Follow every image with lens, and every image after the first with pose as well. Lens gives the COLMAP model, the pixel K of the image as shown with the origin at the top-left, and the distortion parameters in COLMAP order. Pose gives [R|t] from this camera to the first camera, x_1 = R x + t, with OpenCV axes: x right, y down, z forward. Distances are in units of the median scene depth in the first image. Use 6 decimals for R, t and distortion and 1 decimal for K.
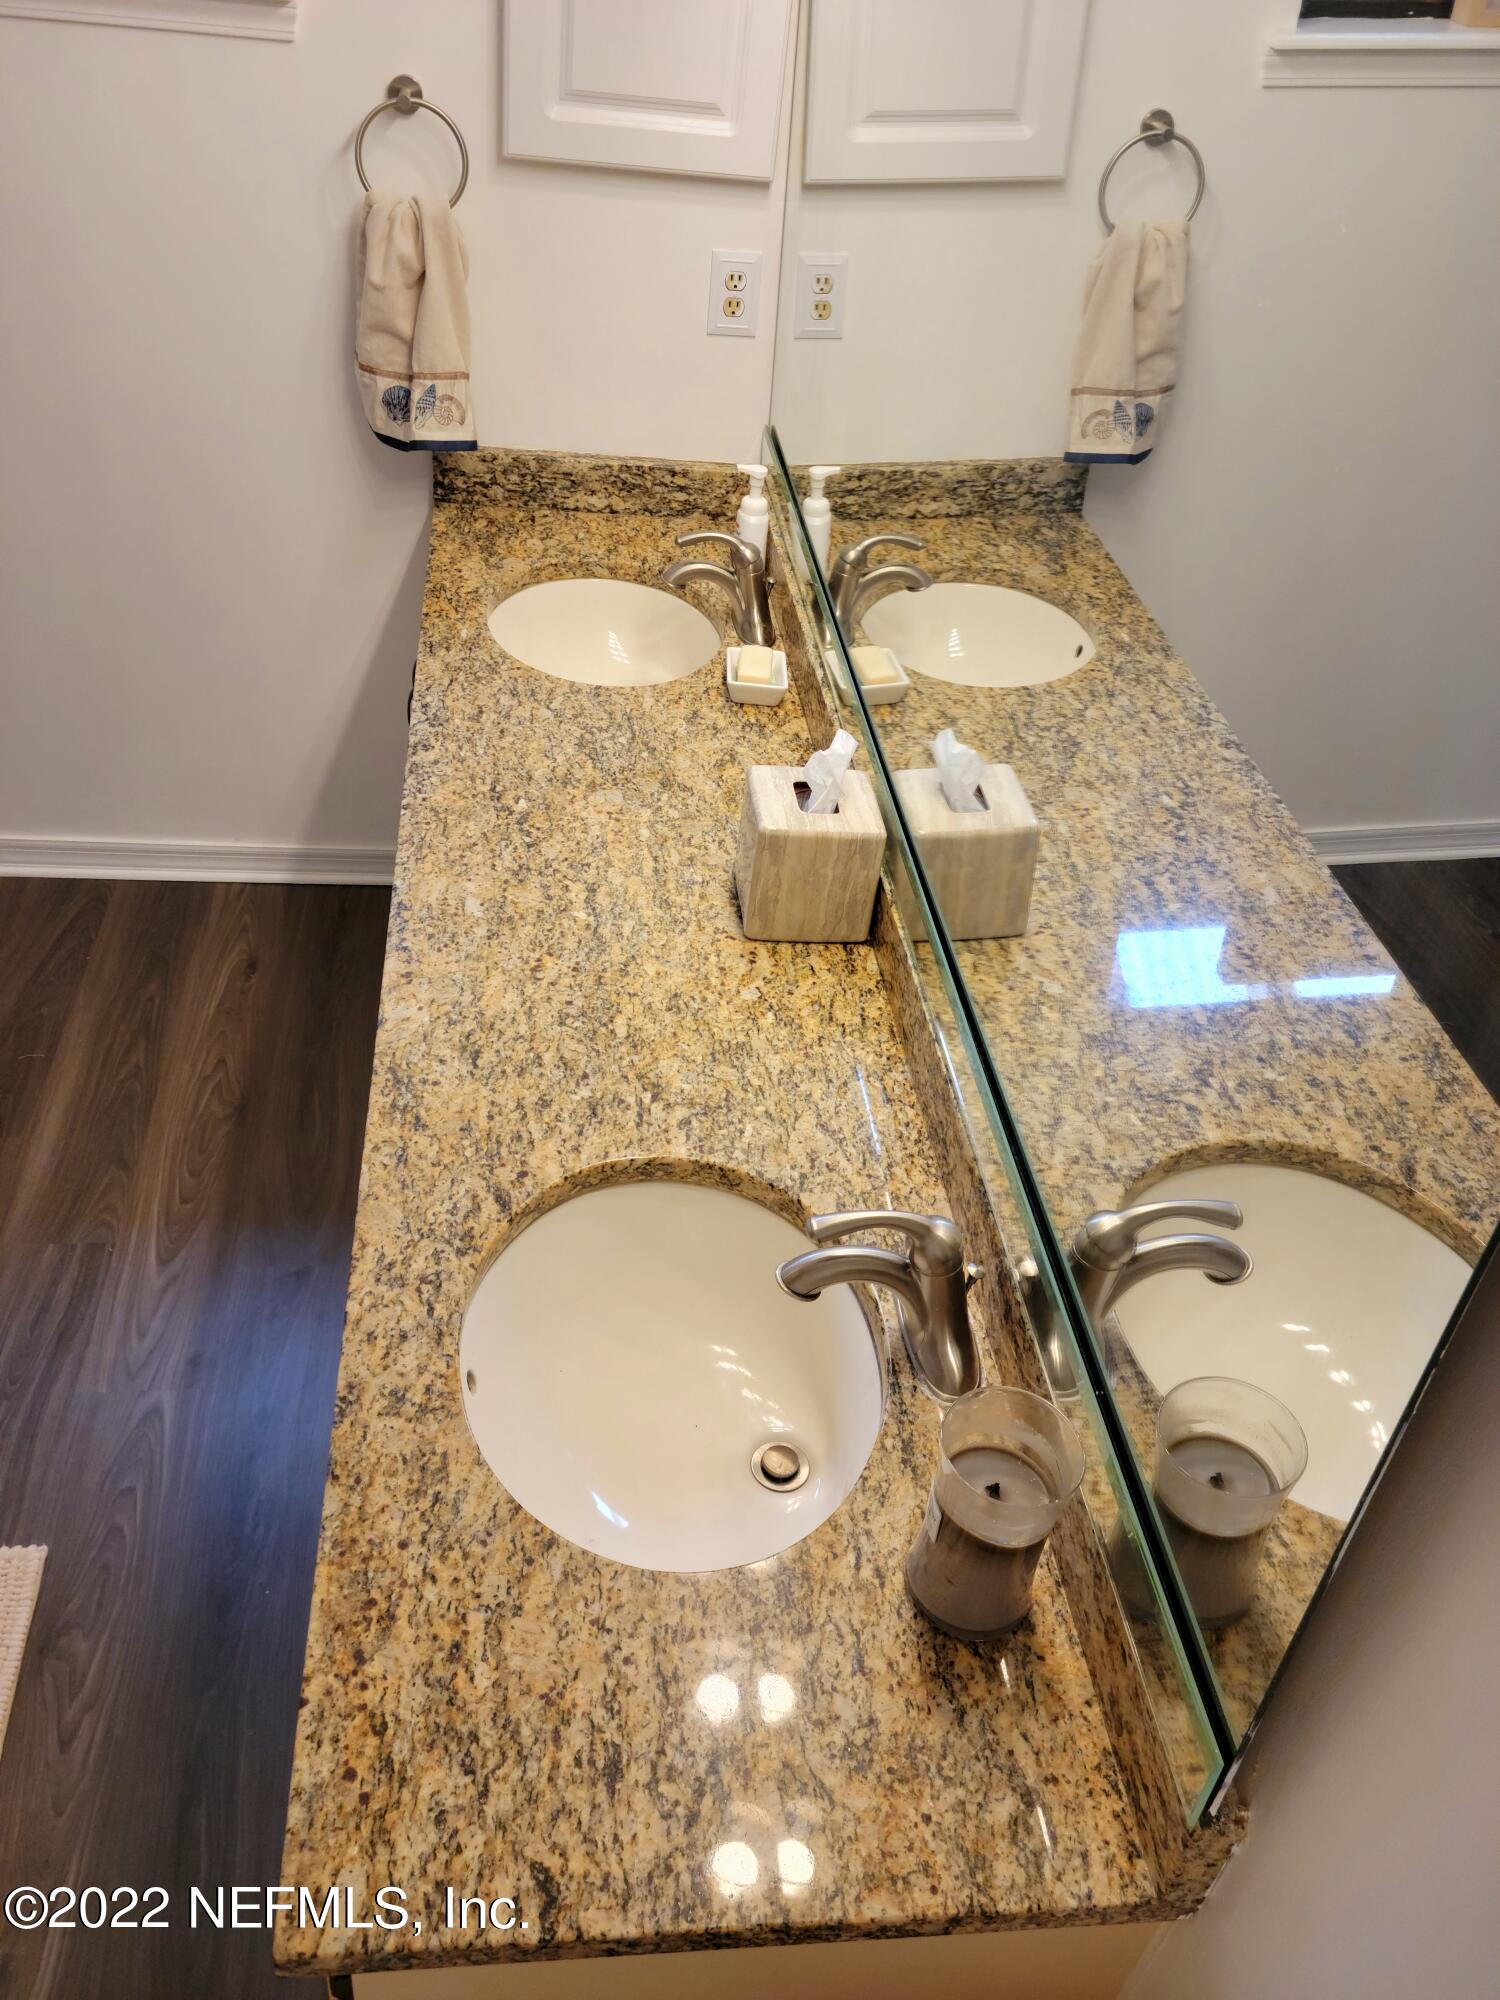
lens RADIAL K [[1612.5, 0, 750.0], [0, 1612.5, 1000.0], [0, 0, 1]] dist [0.094103, -0.135480]
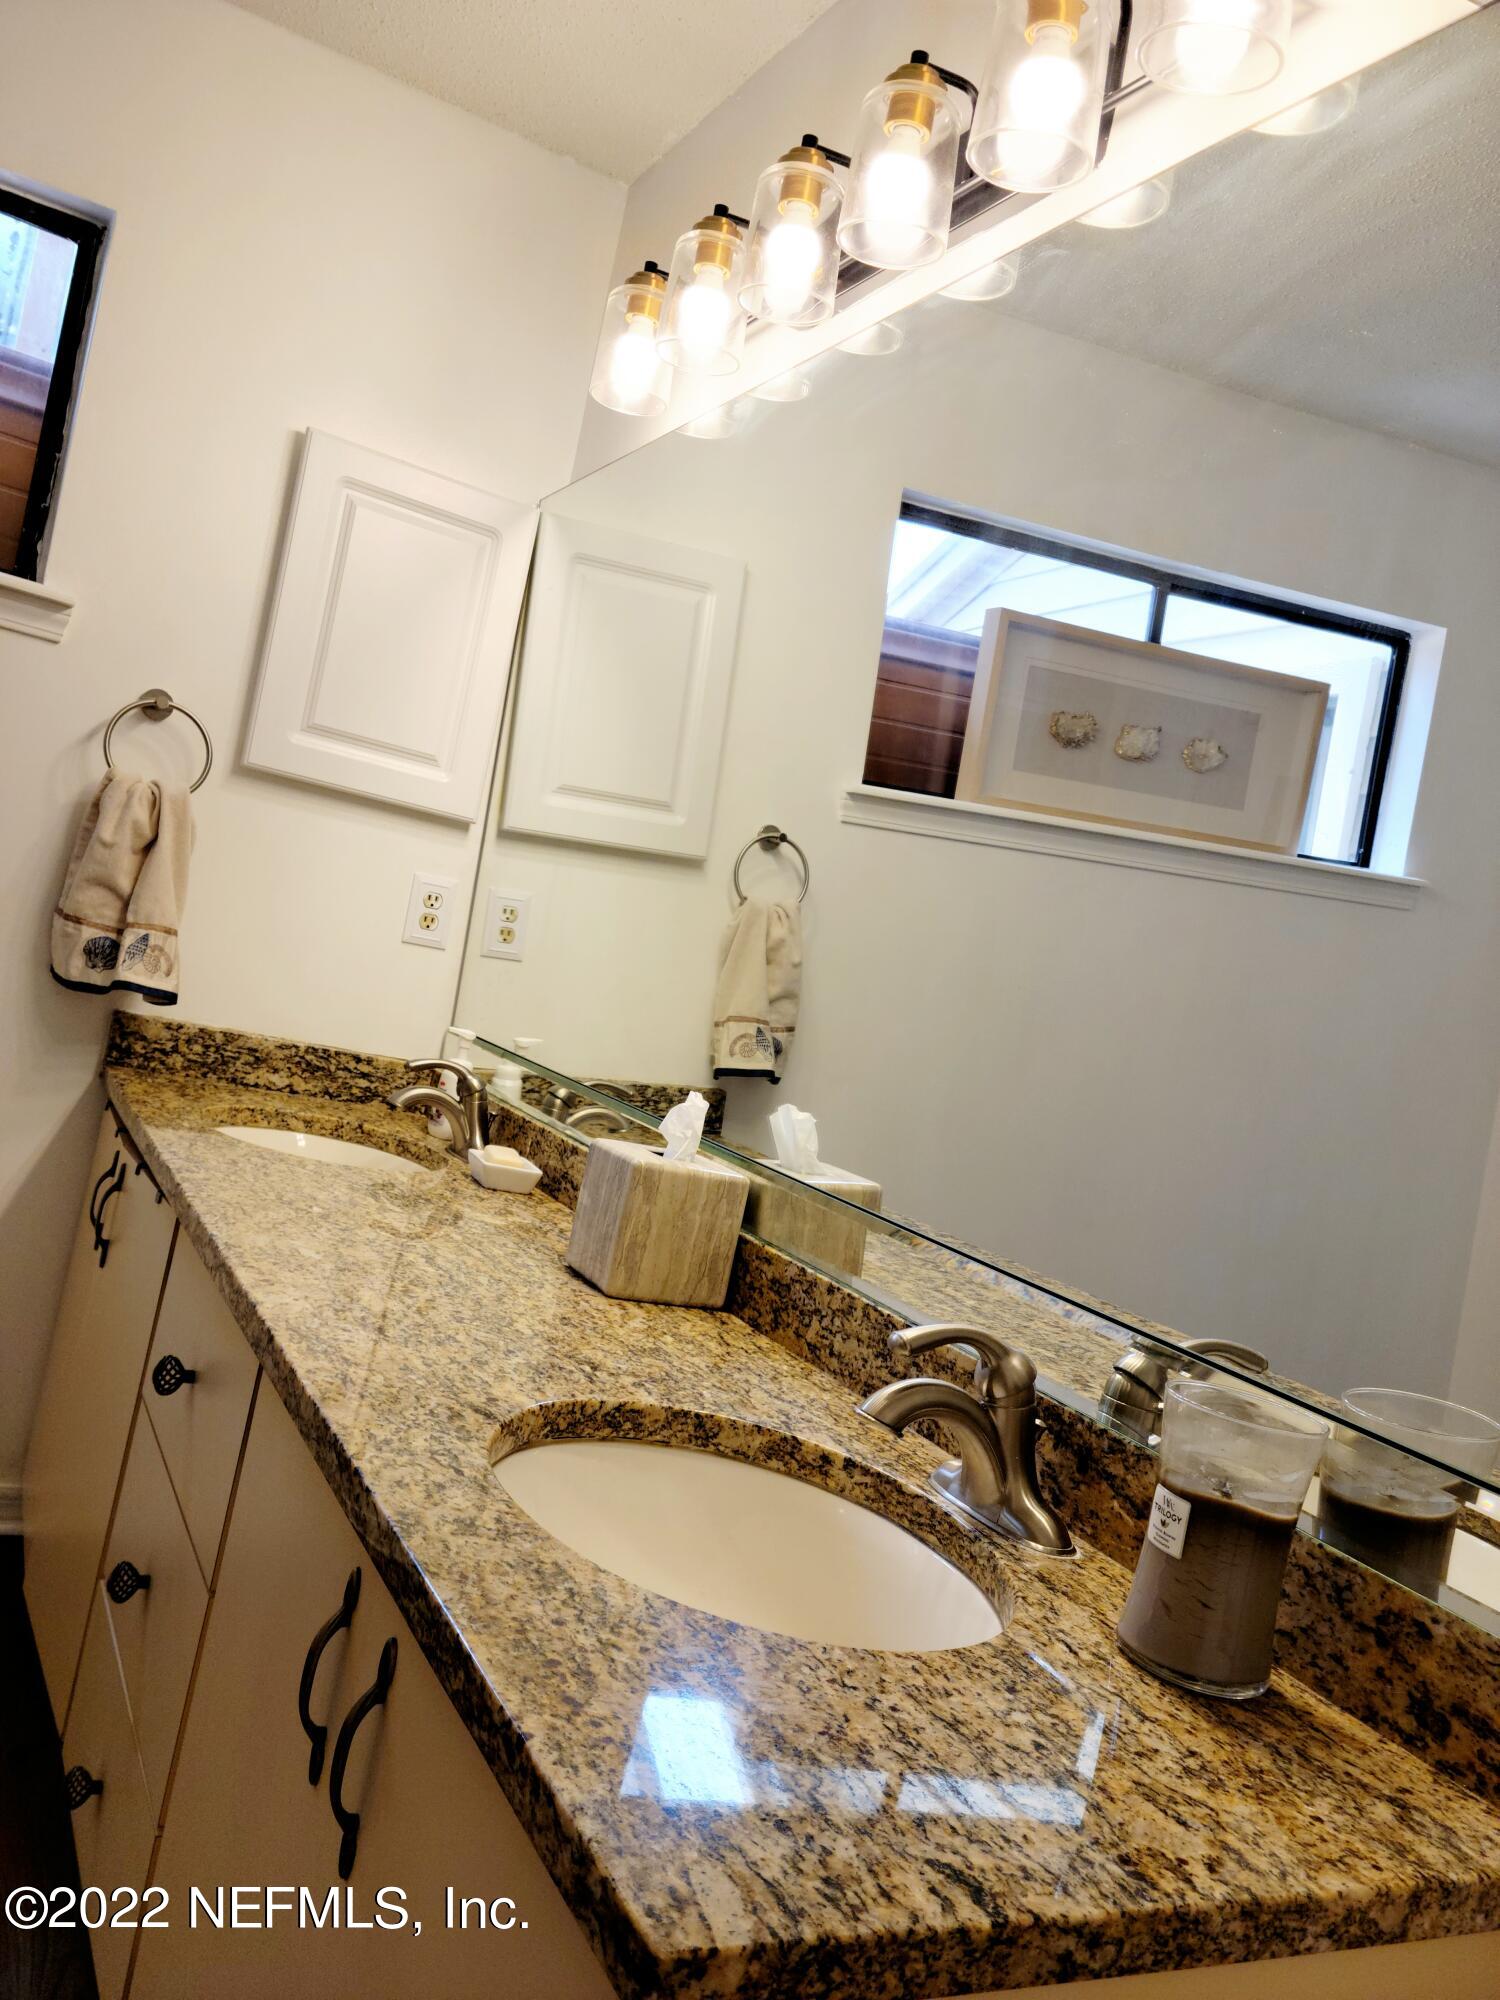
lens RADIAL K [[1612.5, 0, 750.0], [0, 1612.5, 1000.0], [0, 0, 1]] dist [0.094103, -0.135480]
pose [[0.929133, 0.091805, 0.358167, -0.403543], [0.123904, 0.835369, -0.535544, 0.481893], [-0.348367, 0.541970, 0.764794, 0.234699]]
